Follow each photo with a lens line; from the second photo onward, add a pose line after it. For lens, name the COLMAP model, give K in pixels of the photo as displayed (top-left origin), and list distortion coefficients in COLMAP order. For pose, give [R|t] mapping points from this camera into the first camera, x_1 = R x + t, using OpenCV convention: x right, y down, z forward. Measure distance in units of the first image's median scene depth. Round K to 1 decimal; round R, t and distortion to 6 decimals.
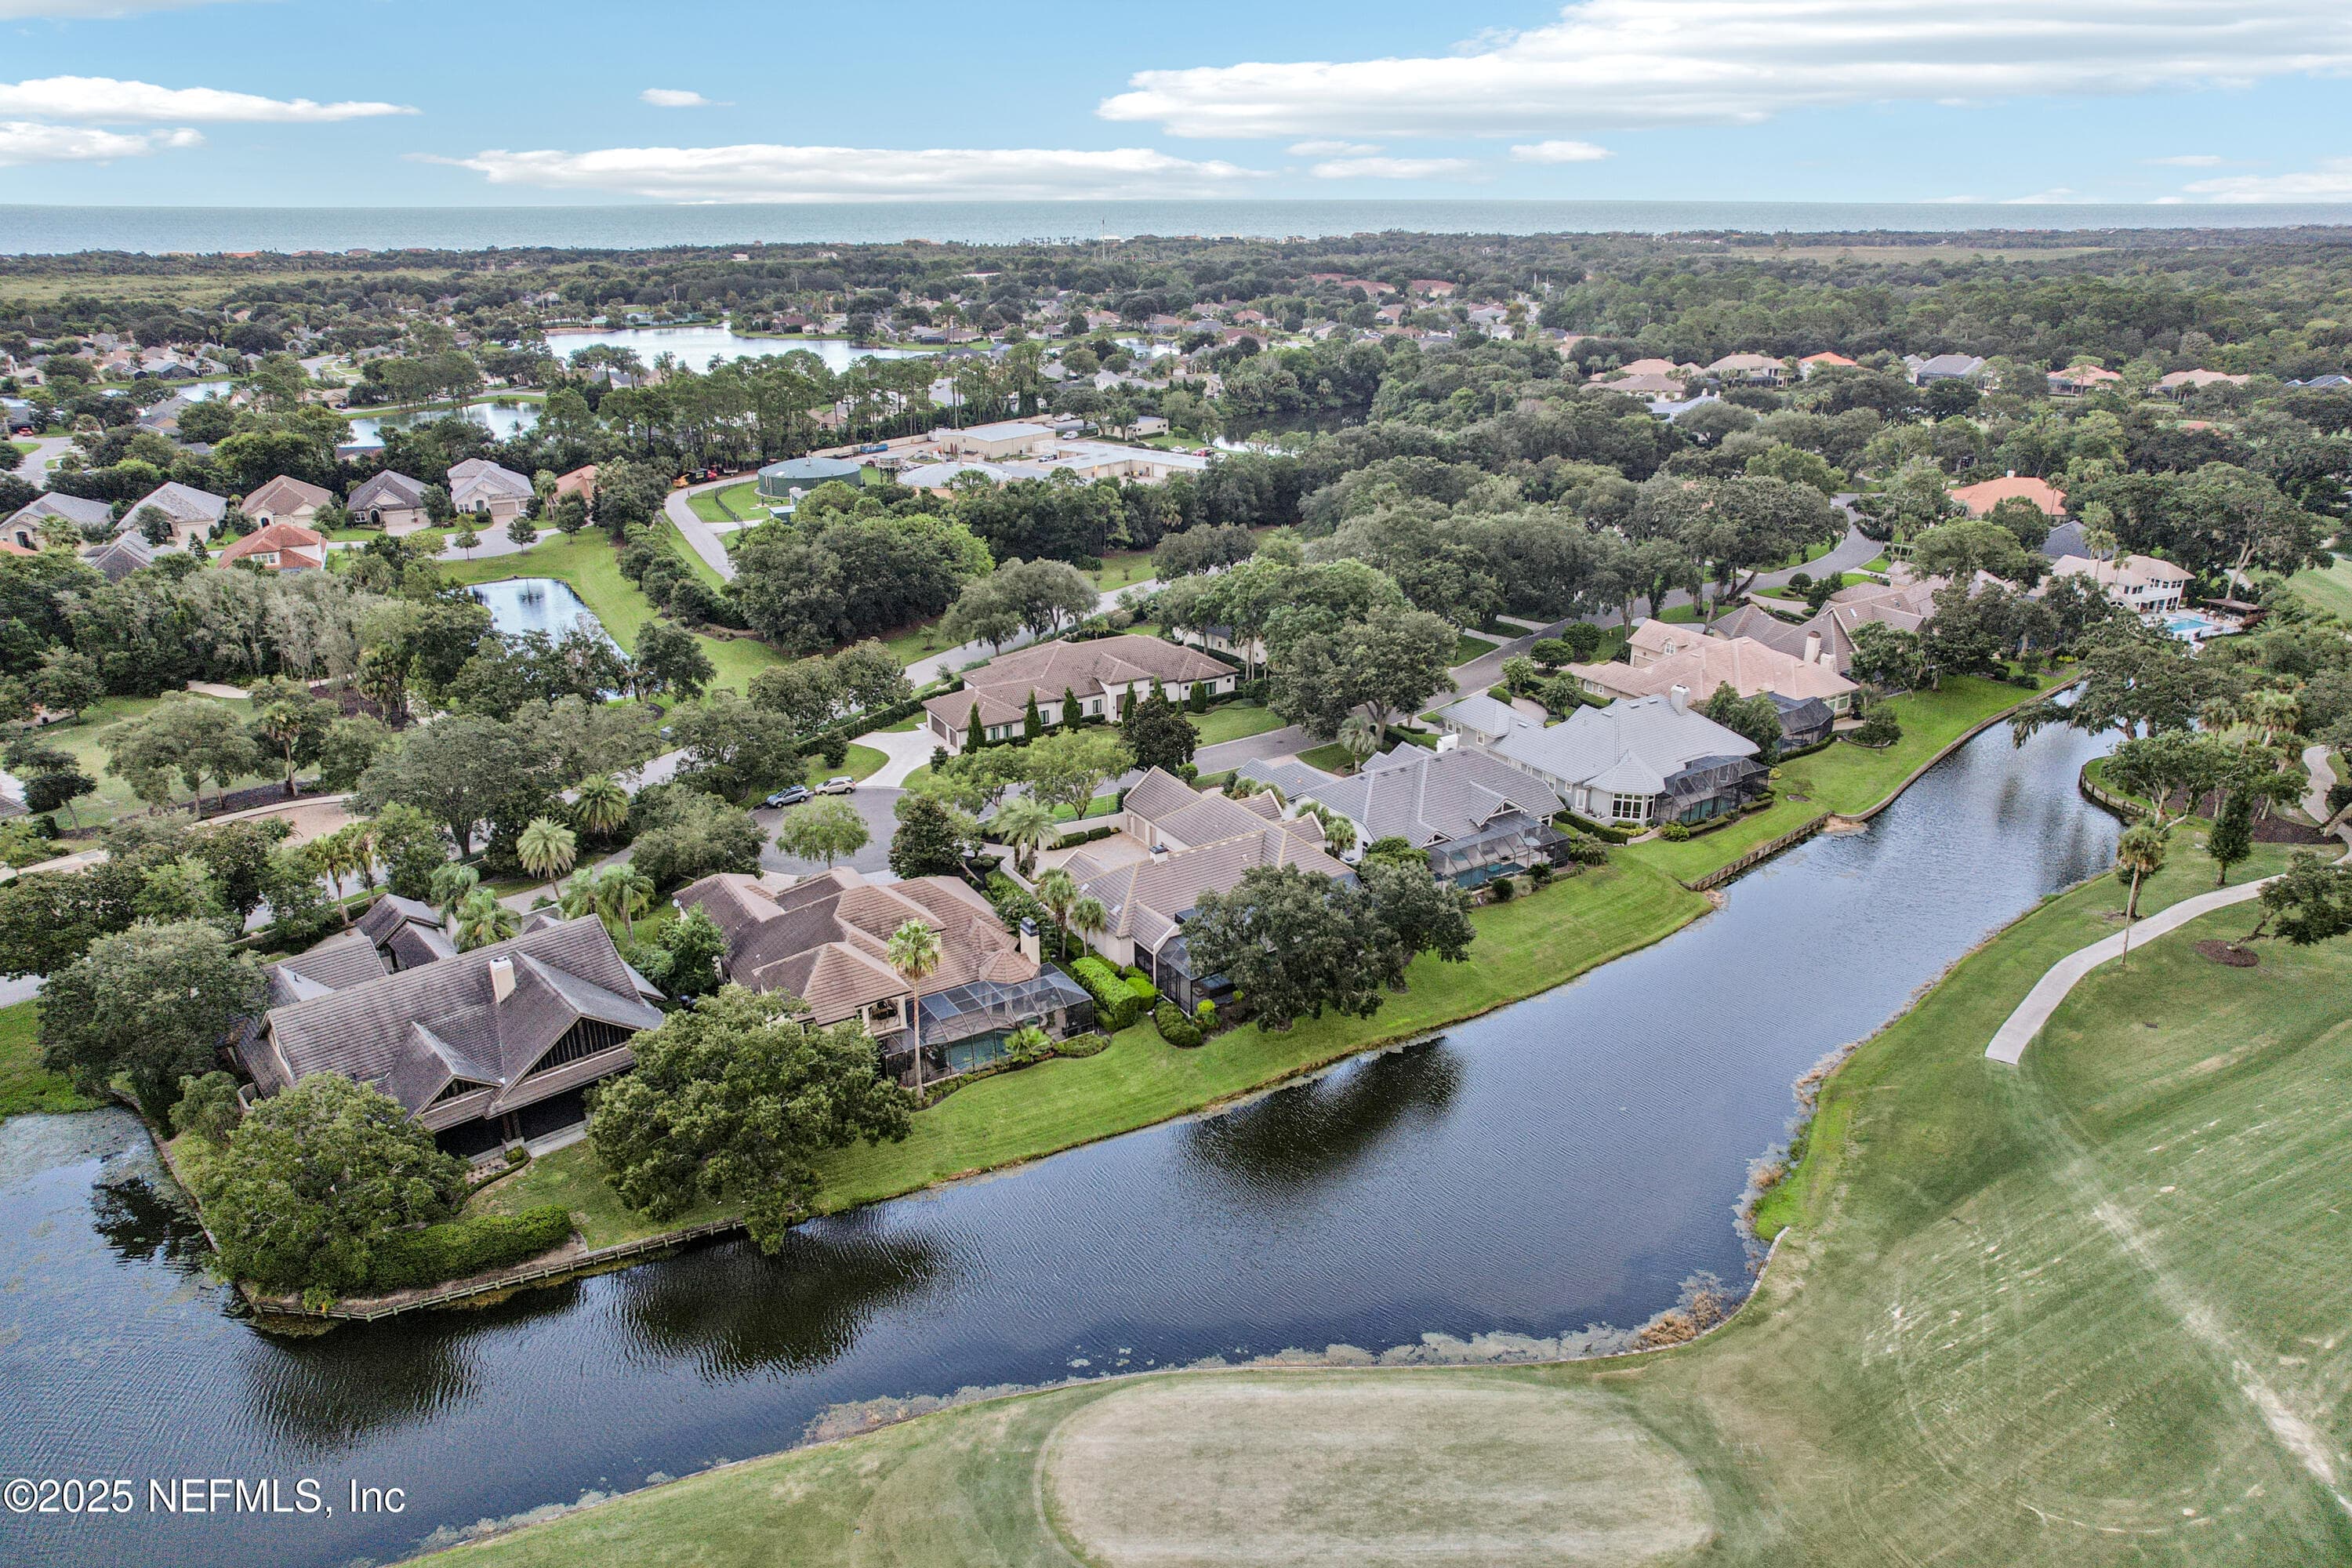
lens RADIAL K [[1575.8, 0, 1190.1], [0, 1575.8, 809.7], [0, 0, 1]] dist [-0.080327, 0.085981]
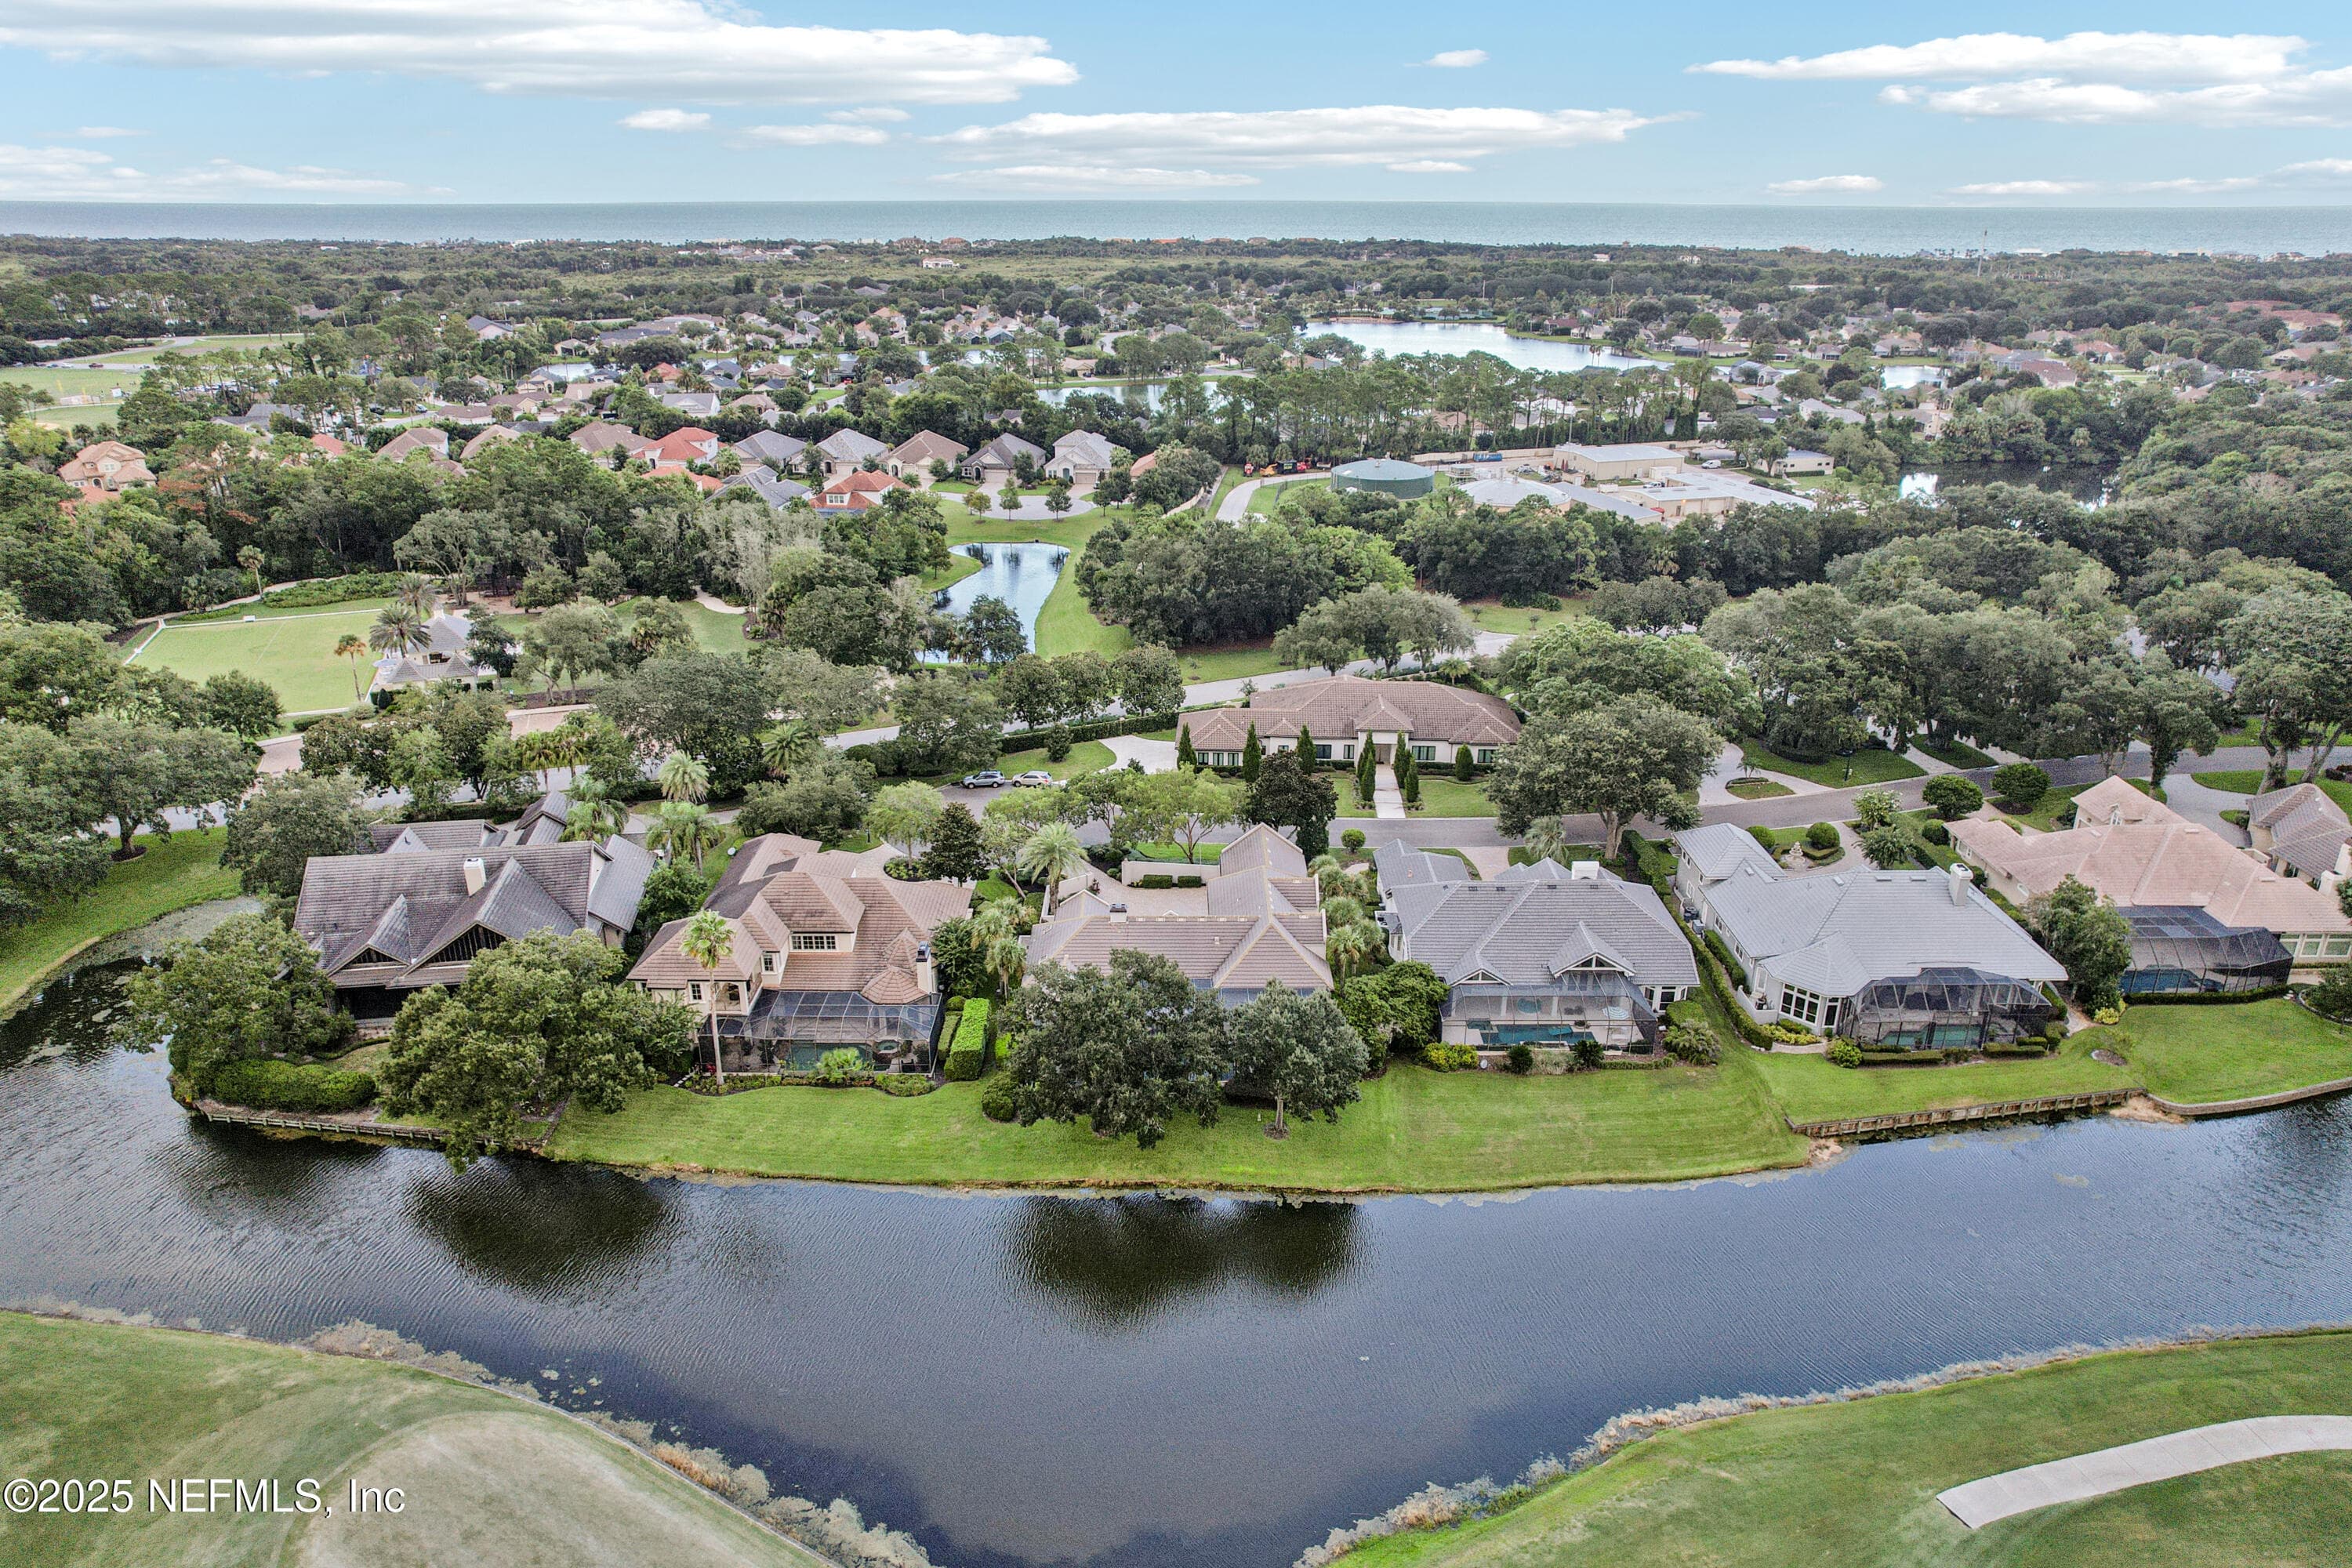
lens RADIAL K [[1585.8, 0, 1176.0], [0, 1585.8, 784.0], [0, 0, 1]] dist [-0.085886, 0.090948]
pose [[0.838016, 0.193640, -0.510130, 0.295145], [-0.201838, 0.978606, 0.039900, -0.056870], [0.506942, 0.069527, 0.859171, 0.136823]]
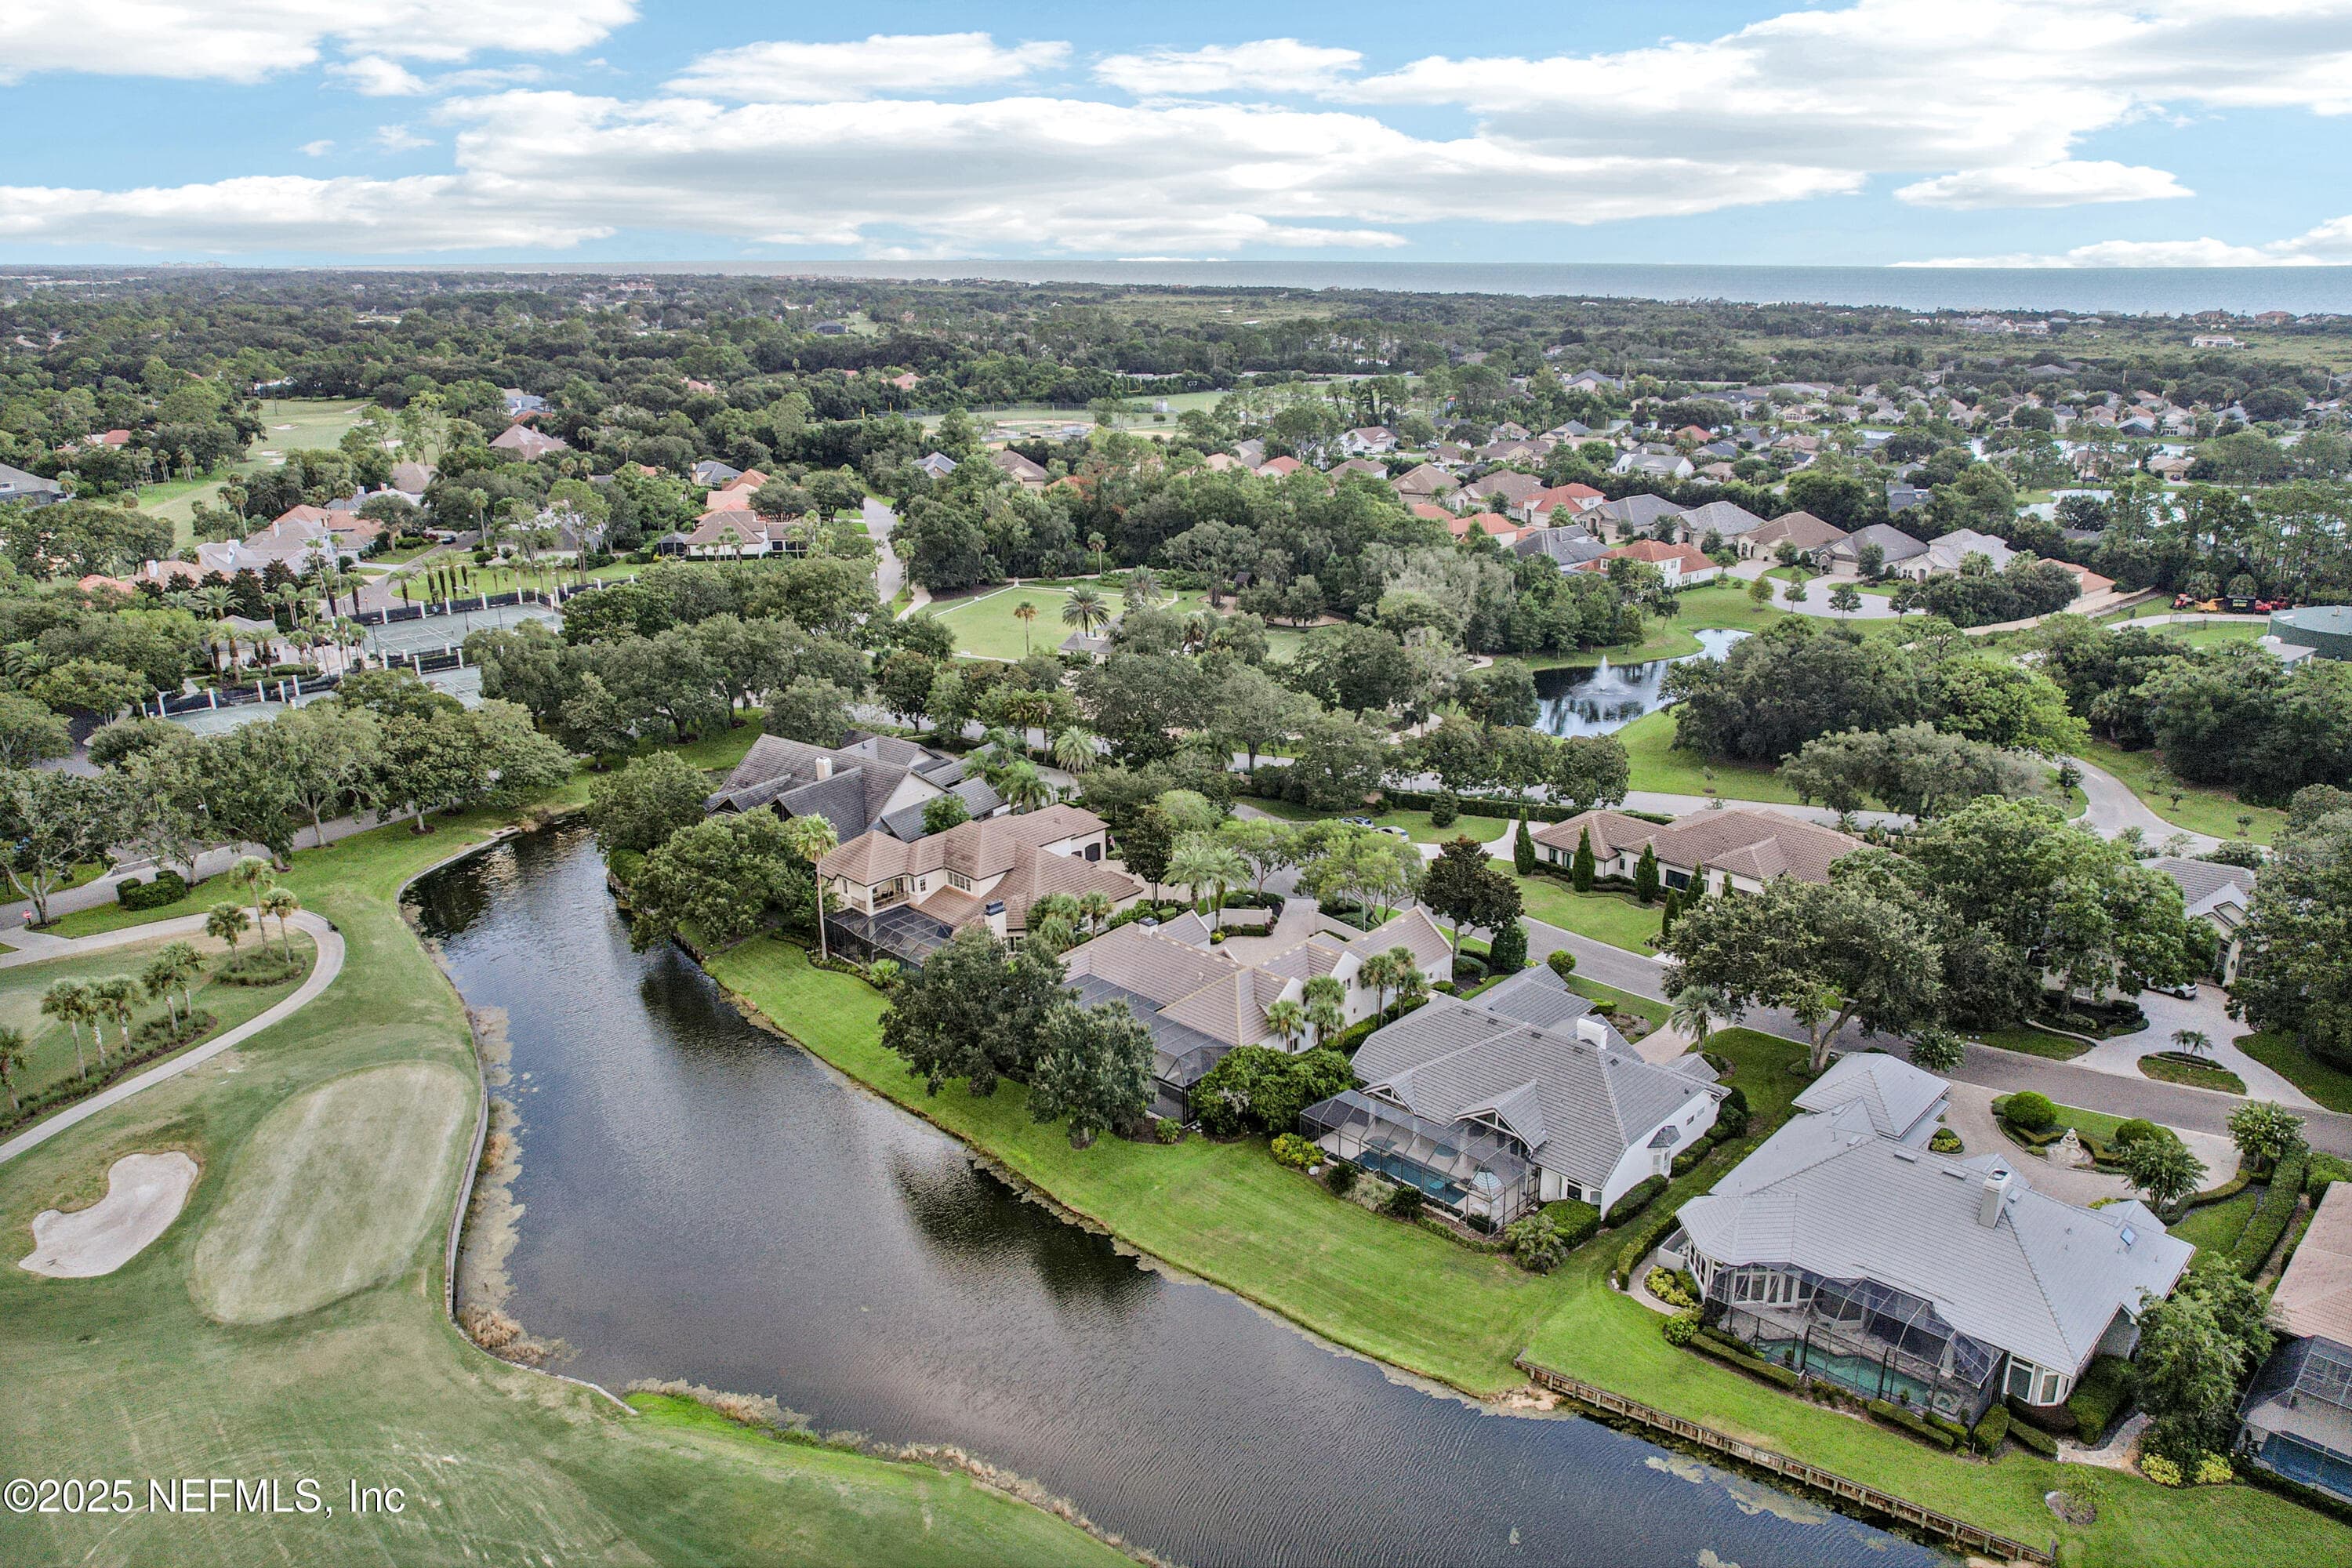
lens RADIAL K [[1688.3, 0, 1176.0], [0, 1688.3, 784.0], [0, 0, 1]] dist [-0.154944, 0.178935]
pose [[0.208942, 0.292000, -0.933316, 0.584042], [-0.349621, 0.913609, 0.207565, -0.172859], [0.913295, 0.282938, 0.292981, 0.434895]]
